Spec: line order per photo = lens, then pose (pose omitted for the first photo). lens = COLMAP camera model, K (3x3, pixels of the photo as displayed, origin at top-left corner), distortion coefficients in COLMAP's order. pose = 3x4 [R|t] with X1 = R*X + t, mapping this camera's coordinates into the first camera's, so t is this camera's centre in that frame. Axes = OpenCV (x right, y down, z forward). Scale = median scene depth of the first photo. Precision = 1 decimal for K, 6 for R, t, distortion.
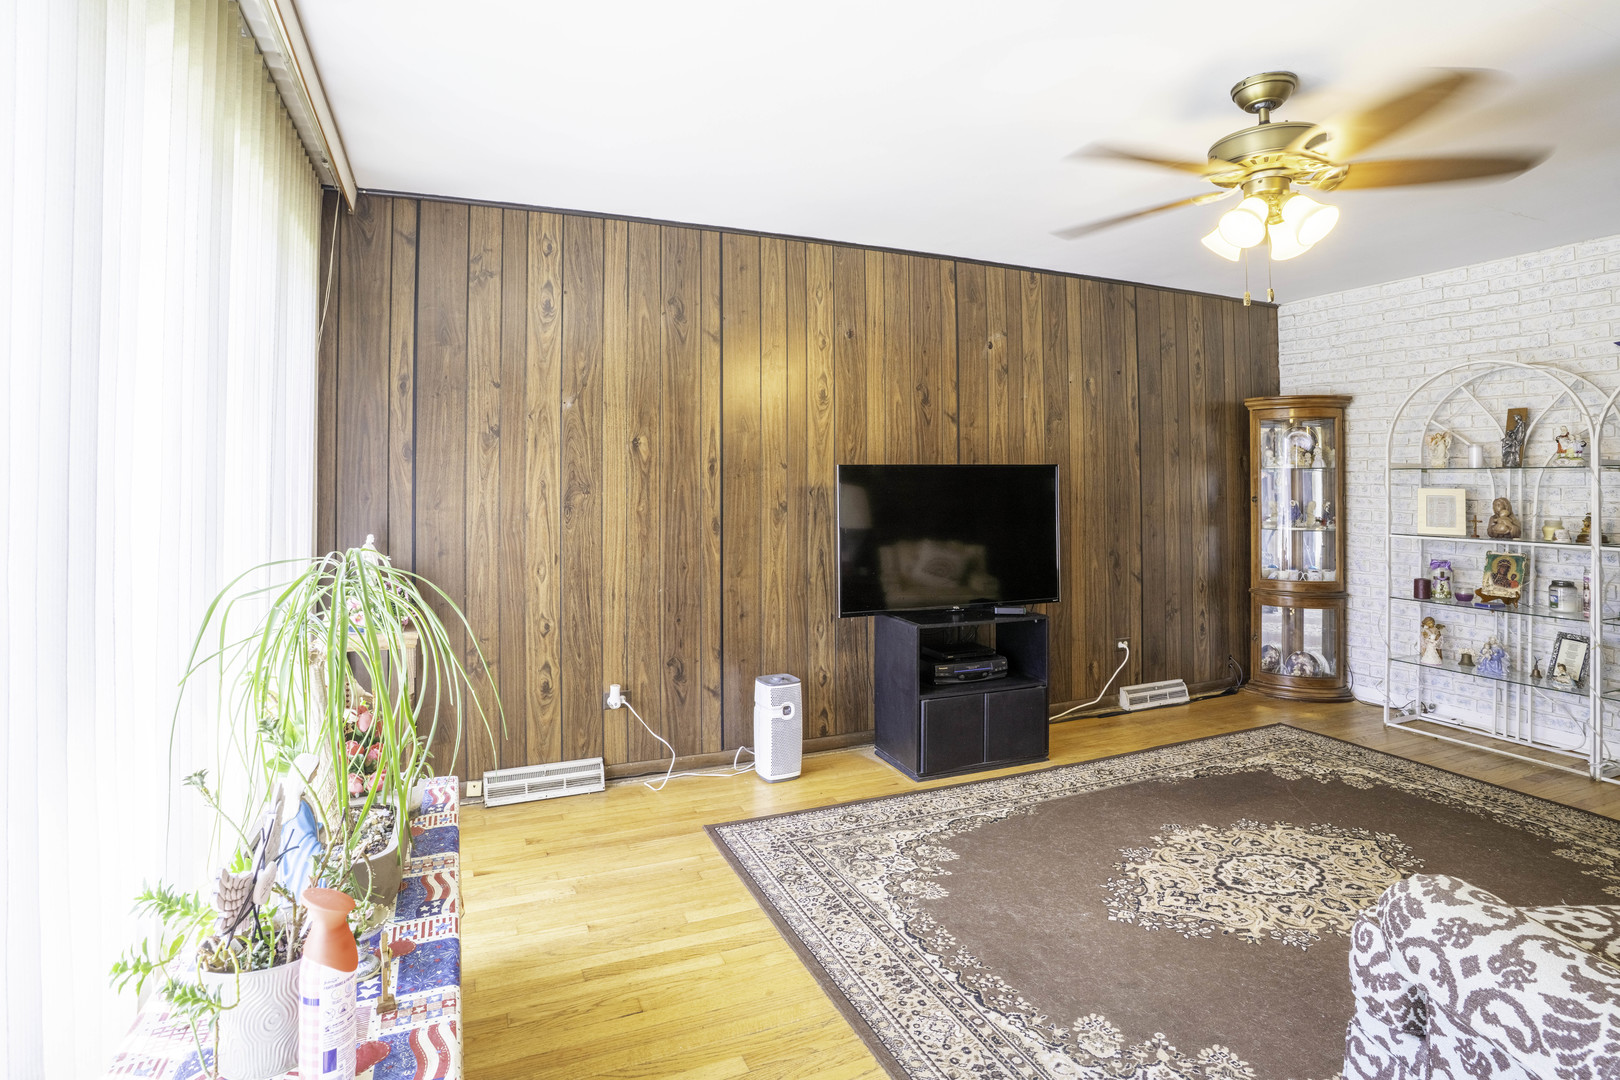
lens RADIAL K [[807.9, 0, 814.5], [0, 807.9, 517.1], [0, 0, 1]] dist [-0.085068, 0.039260]
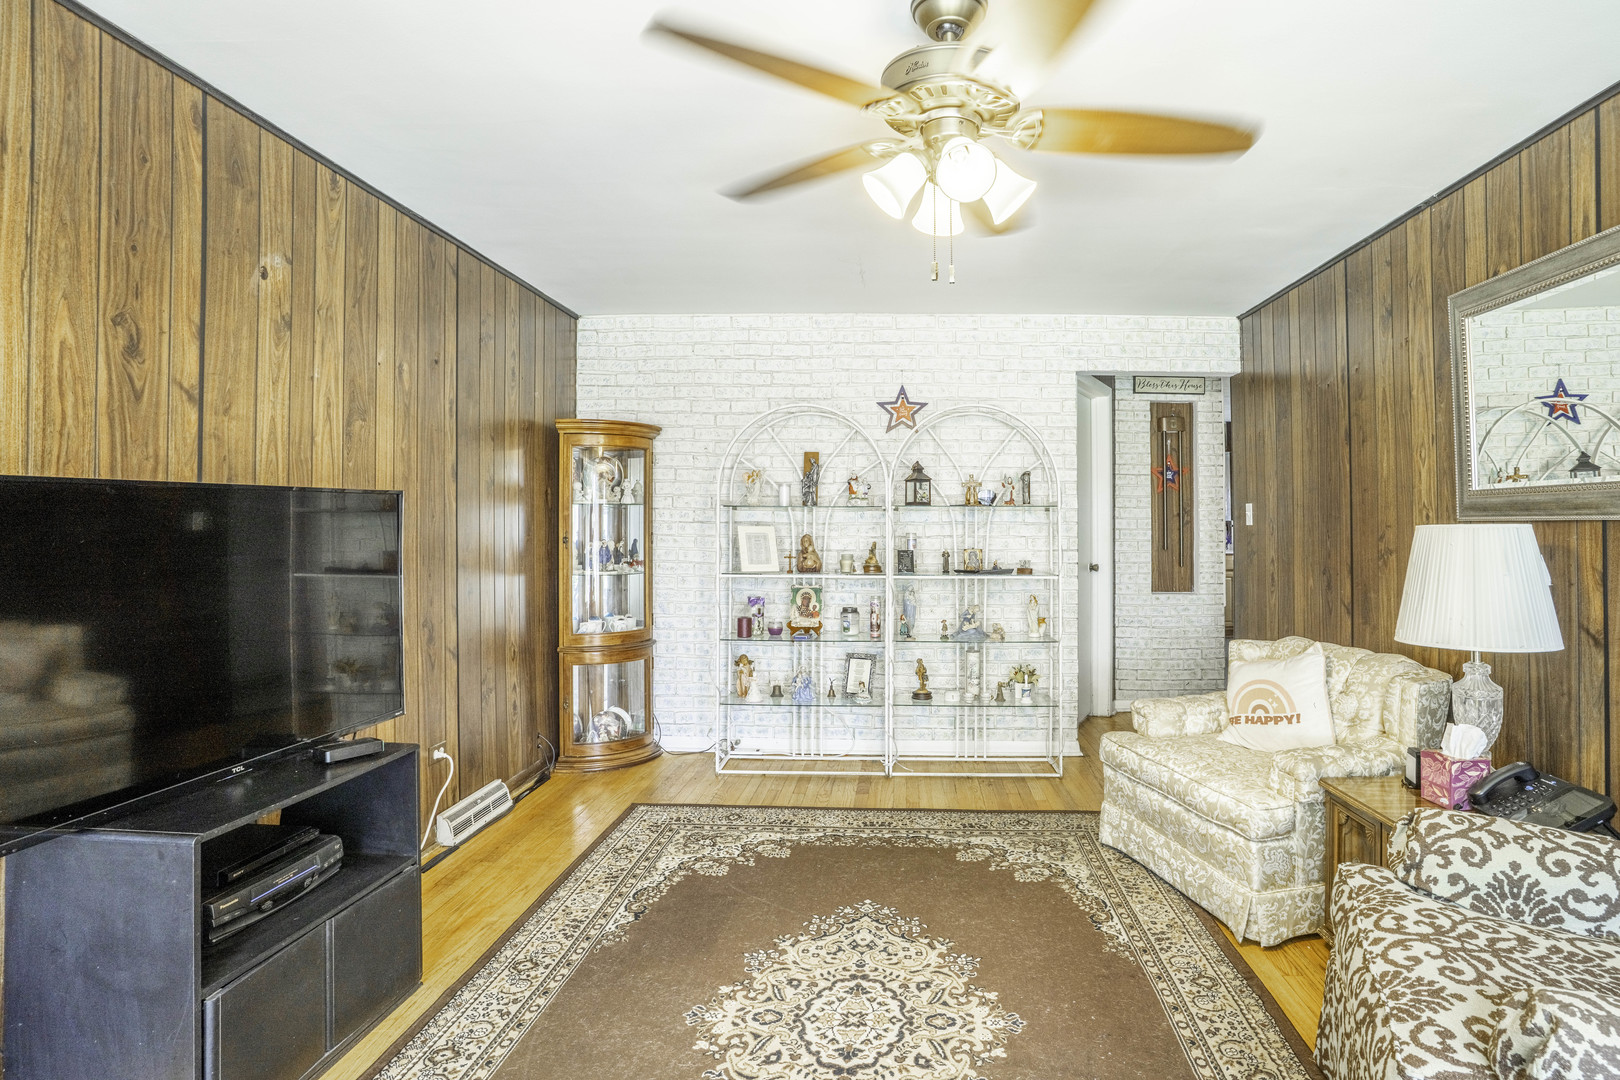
lens RADIAL K [[807.9, 0, 814.5], [0, 807.9, 517.1], [0, 0, 1]] dist [-0.085068, 0.039260]
pose [[0.446691, 0.005665, 0.894670, -0.092584], [0.036432, 0.999035, -0.024516, -0.018726], [-0.893946, 0.043546, 0.446054, 0.432240]]
